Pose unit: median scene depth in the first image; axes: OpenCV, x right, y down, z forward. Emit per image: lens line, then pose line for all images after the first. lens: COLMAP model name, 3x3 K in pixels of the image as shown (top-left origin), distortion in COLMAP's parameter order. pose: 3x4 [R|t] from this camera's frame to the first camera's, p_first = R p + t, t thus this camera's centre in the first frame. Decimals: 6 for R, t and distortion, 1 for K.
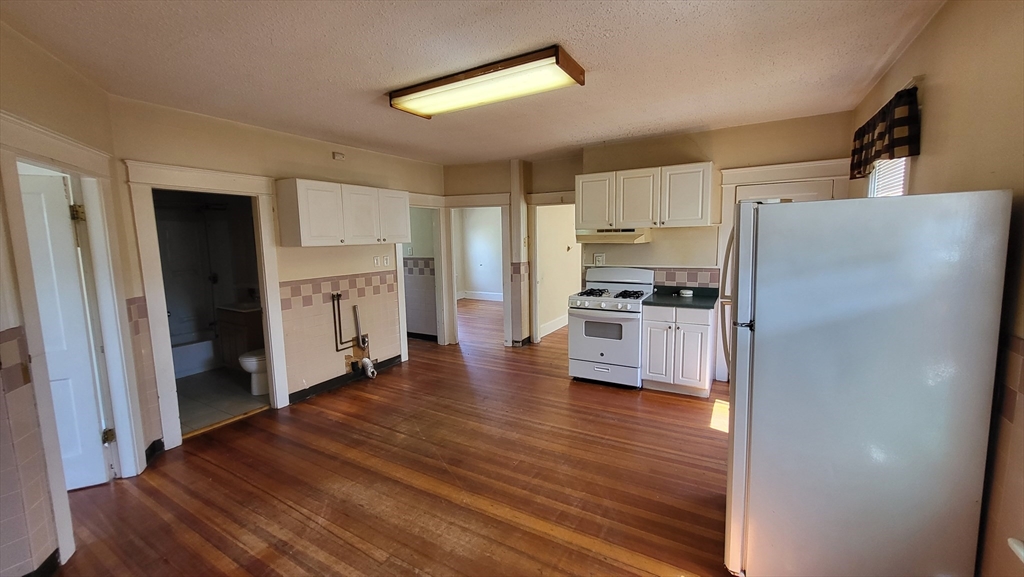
lens RADIAL K [[400.3, 0, 514.3], [0, 400.3, 286.2], [0, 0, 1]] dist [-0.000786, -0.000167]
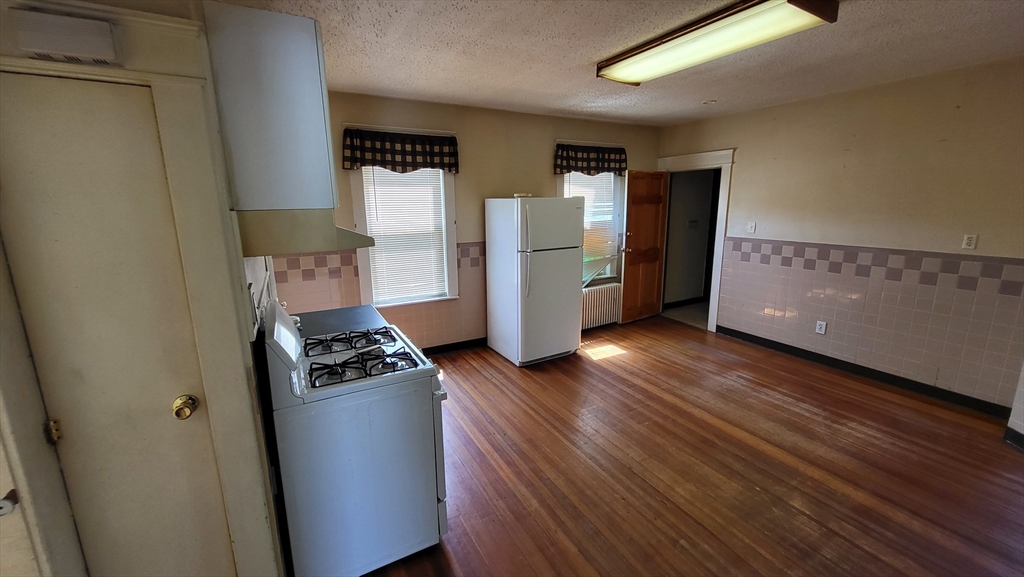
lens RADIAL K [[400.3, 0, 509.5], [0, 400.3, 287.0], [0, 0, 1]] dist [-0.000786, -0.000167]
pose [[-0.853583, -0.079805, 0.514808, -0.151012], [0.093603, 0.948621, 0.302253, -0.194299], [-0.512479, 0.306185, -0.802257, 1.399502]]
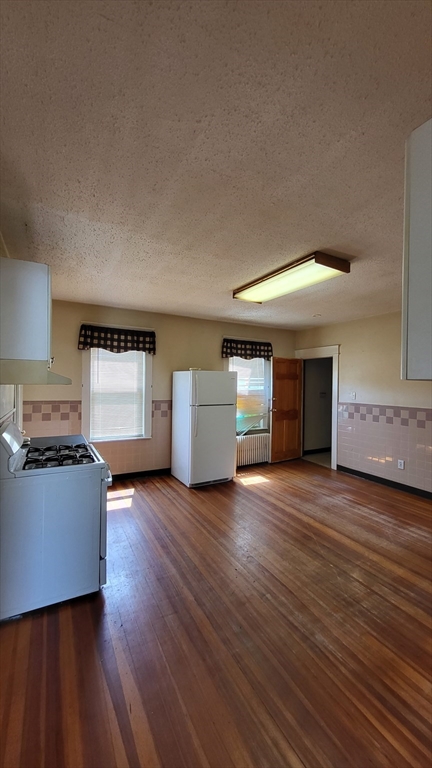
lens RADIAL K [[301.5, 0, 218.0], [0, 301.5, 386.9], [0, 0, 1]] dist [0.002991, -0.000950]
pose [[-0.854942, 0.001281, 0.518721, -0.313355], [0.067539, 0.991759, 0.108866, -0.158984], [-0.514307, 0.128108, -0.847984, 1.446642]]
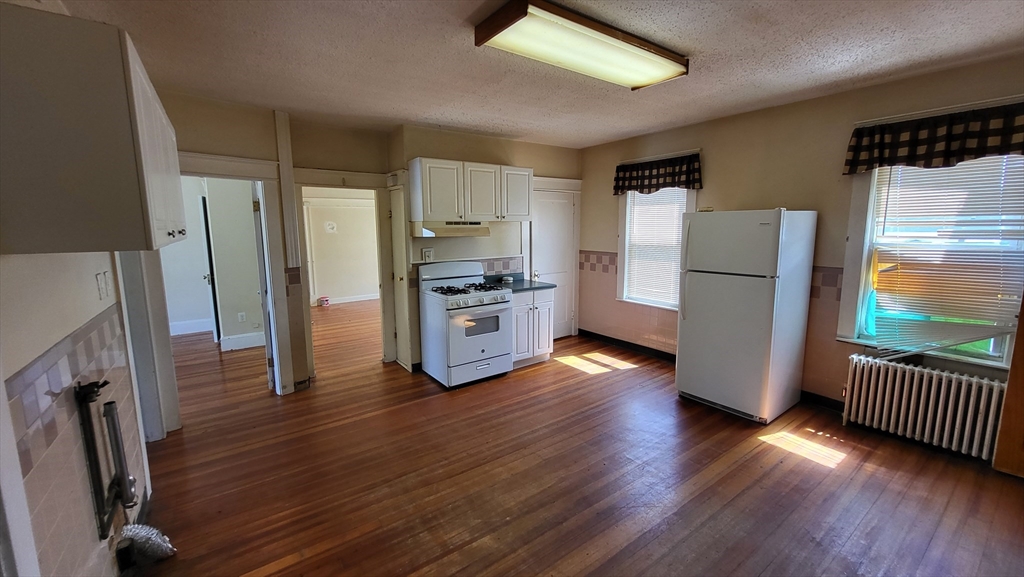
lens RADIAL K [[400.3, 0, 510.4], [0, 400.3, 284.1], [0, 0, 1]] dist [-0.000786, -0.000167]
pose [[0.414596, -0.110600, 0.903259, -0.652925], [0.111969, 0.991245, 0.069980, -0.053736], [-0.903091, 0.072123, 0.423350, 0.553830]]
